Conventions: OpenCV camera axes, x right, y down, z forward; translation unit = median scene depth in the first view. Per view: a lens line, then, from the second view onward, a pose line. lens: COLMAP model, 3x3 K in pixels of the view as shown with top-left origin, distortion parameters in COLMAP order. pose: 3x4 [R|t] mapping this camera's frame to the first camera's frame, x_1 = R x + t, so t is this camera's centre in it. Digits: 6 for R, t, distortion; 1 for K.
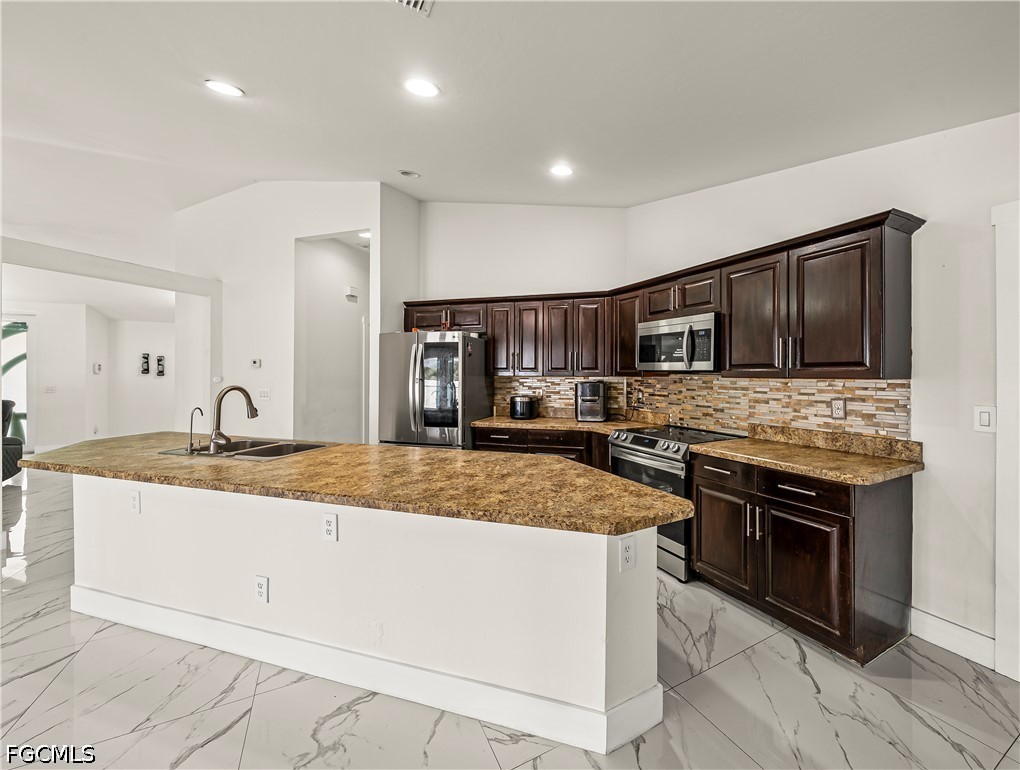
lens RADIAL K [[407.5, 0, 519.3], [0, 407.5, 374.6], [0, 0, 1]] dist [-0.006620, -0.000688]
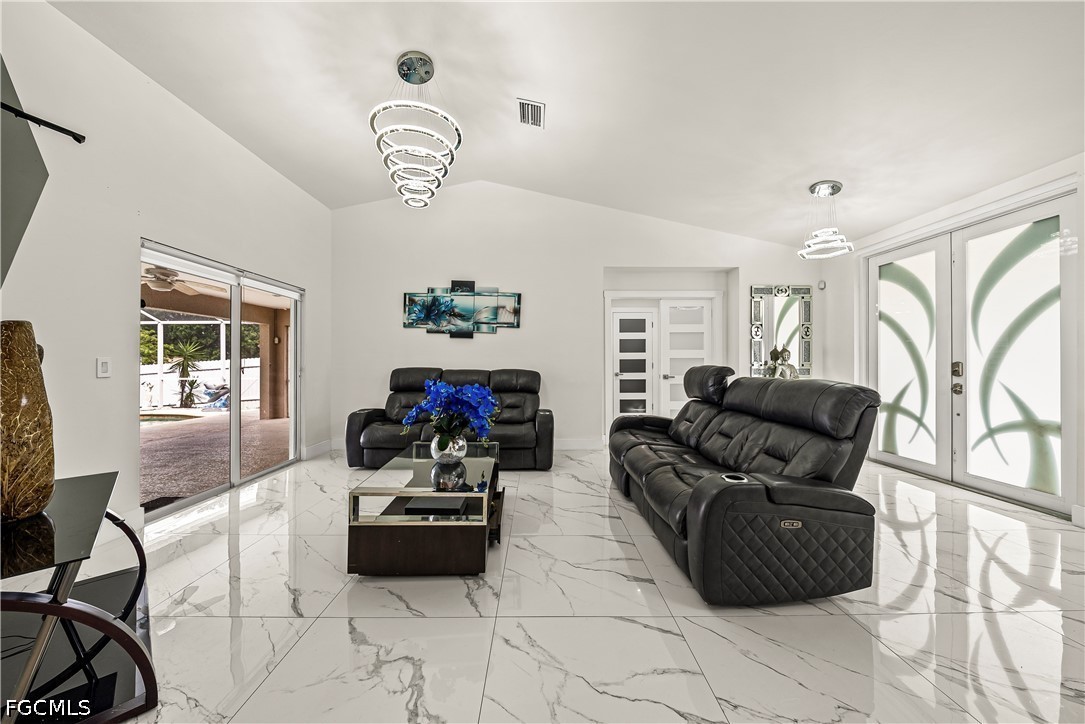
lens RADIAL K [[372.3, 0, 544.4], [0, 372.3, 363.4], [0, 0, 1]] dist [-0.004261, -0.000409]
pose [[-0.449091, -0.000655, -0.893486, -1.348251], [0.001432, 0.999998, -0.001453, 0.068531], [0.893485, -0.001932, -0.449089, 1.488131]]
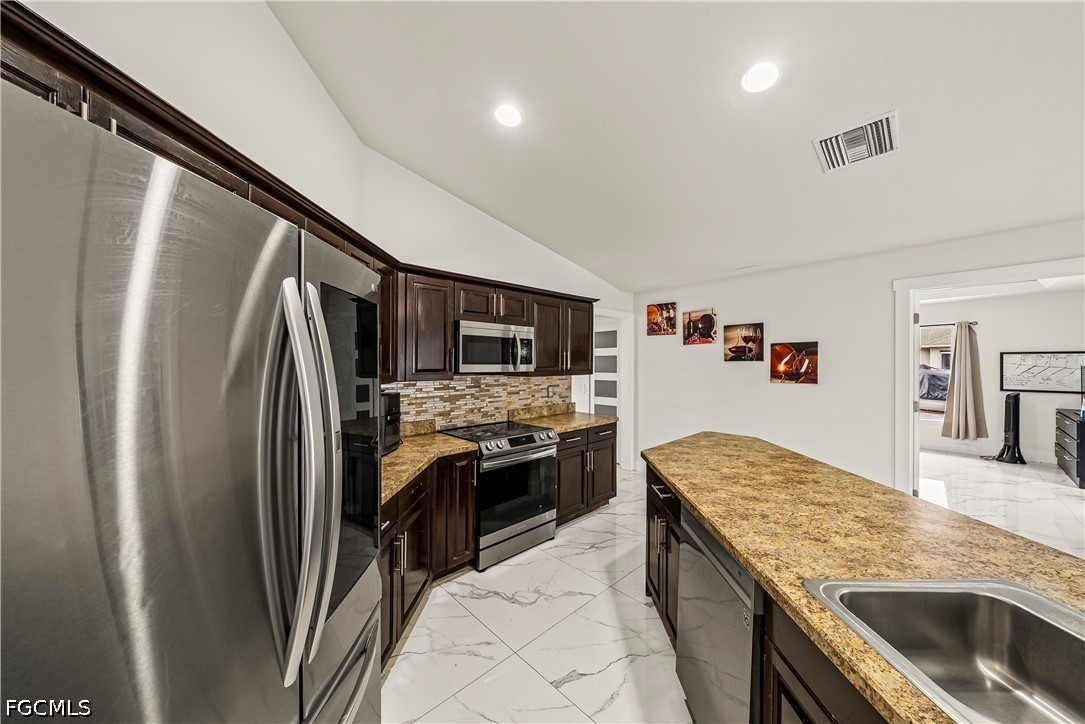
lens RADIAL K [[372.3, 0, 544.8], [0, 372.3, 364.2], [0, 0, 1]] dist [-0.004261, -0.000409]
pose [[-0.281640, -0.007732, 0.959489, -0.584117], [0.002361, 0.999959, 0.008752, -0.038229], [-0.959517, 0.004730, -0.281610, 1.114941]]
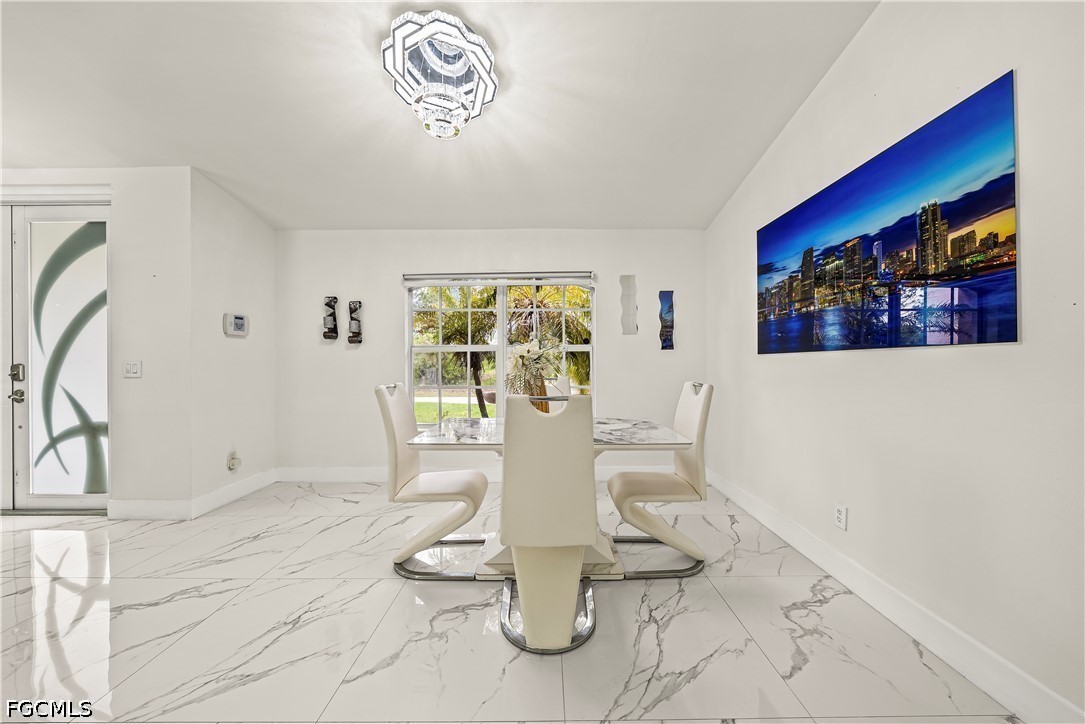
lens RADIAL K [[372.3, 0, 535.5], [0, 372.3, 361.5], [0, 0, 1]] dist [-0.004261, -0.000409]
pose [[0.897999, -0.003538, -0.439983, -1.331087], [0.003707, 0.999993, -0.000476, 0.062962], [0.439981, -0.001204, 0.898006, 1.833609]]
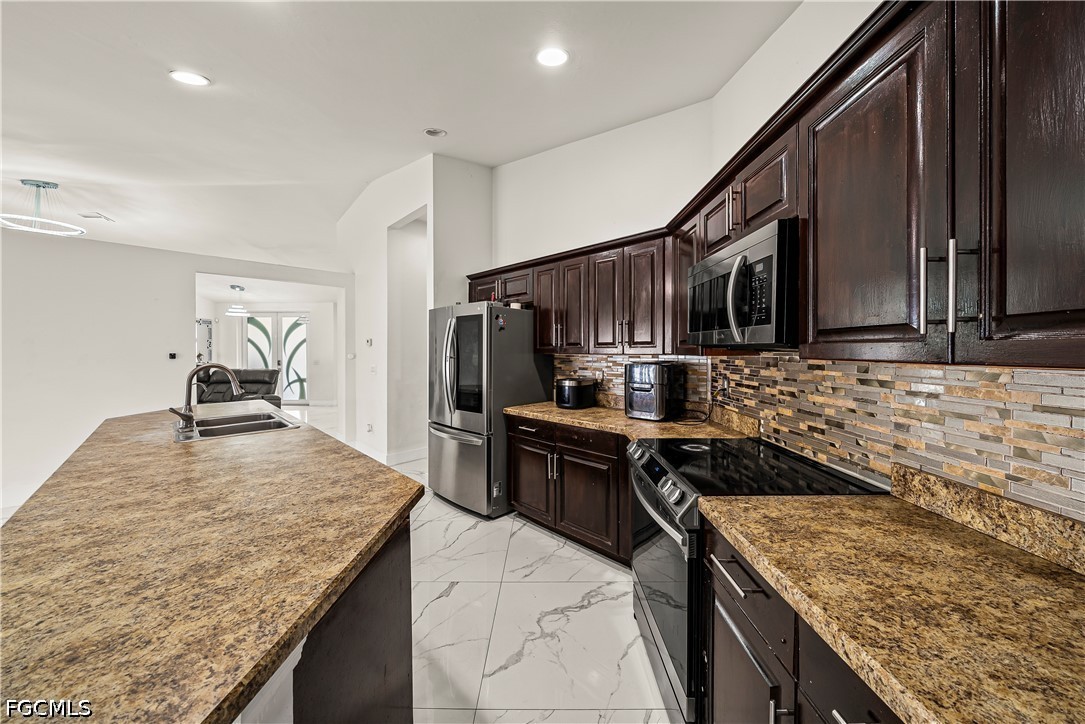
lens RADIAL K [[372.3, 0, 538.3], [0, 372.3, 354.2], [0, 0, 1]] dist [-0.004261, -0.000409]
pose [[0.883379, 0.000913, -0.468659, 0.373917], [0.002973, 0.999967, 0.007552, -0.001999], [0.468651, -0.008065, 0.883347, 0.423068]]
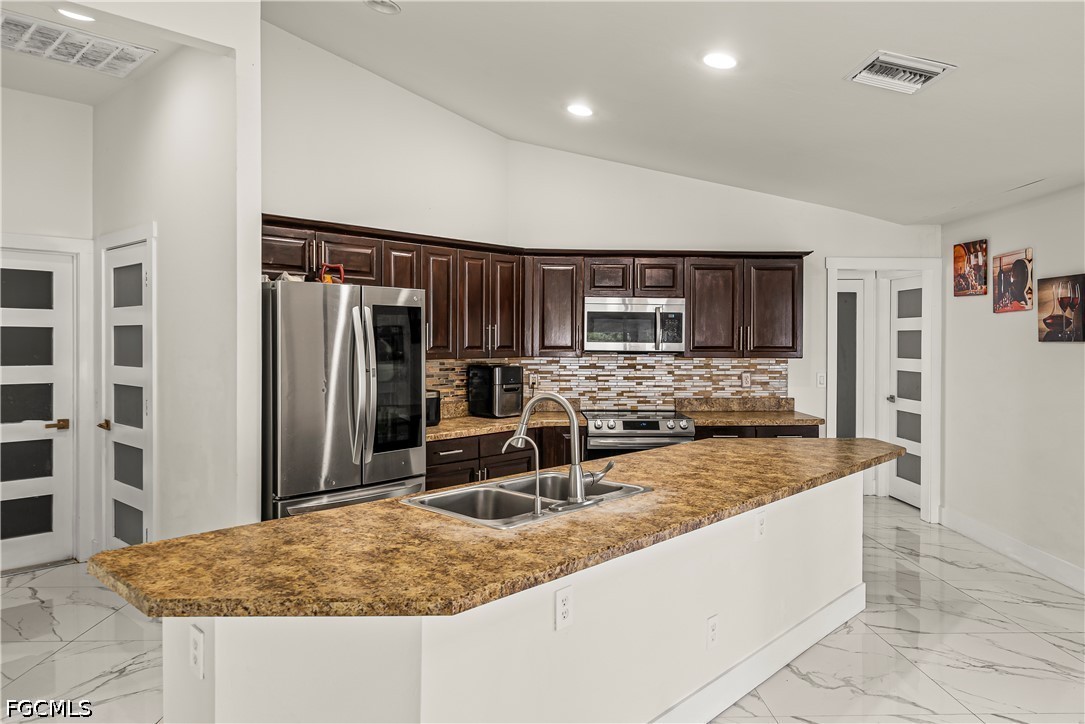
lens RADIAL K [[731.1, 0, 546.0], [0, 731.1, 355.3], [0, 0, 1]] dist [-0.003024, -0.002335]
pose [[0.437717, -0.022895, 0.898821, -1.245229], [-0.003056, 0.999632, 0.026951, -0.044631], [-0.899108, -0.014544, 0.437486, 0.406450]]
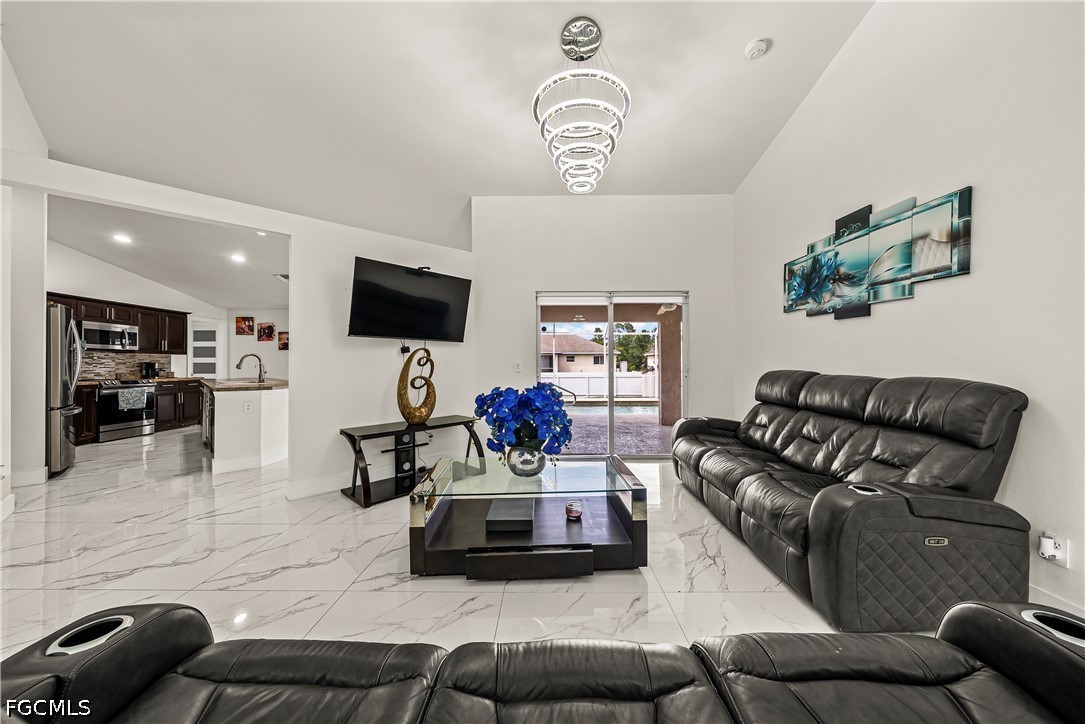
lens RADIAL K [[372.3, 0, 543.6], [0, 372.3, 364.3], [0, 0, 1]] dist [-0.004261, -0.000409]
pose [[-0.884246, 0.001159, 0.467020, -2.318921], [0.000945, 0.999999, -0.000692, 0.066391], [-0.467021, -0.000170, -0.884246, 1.563391]]
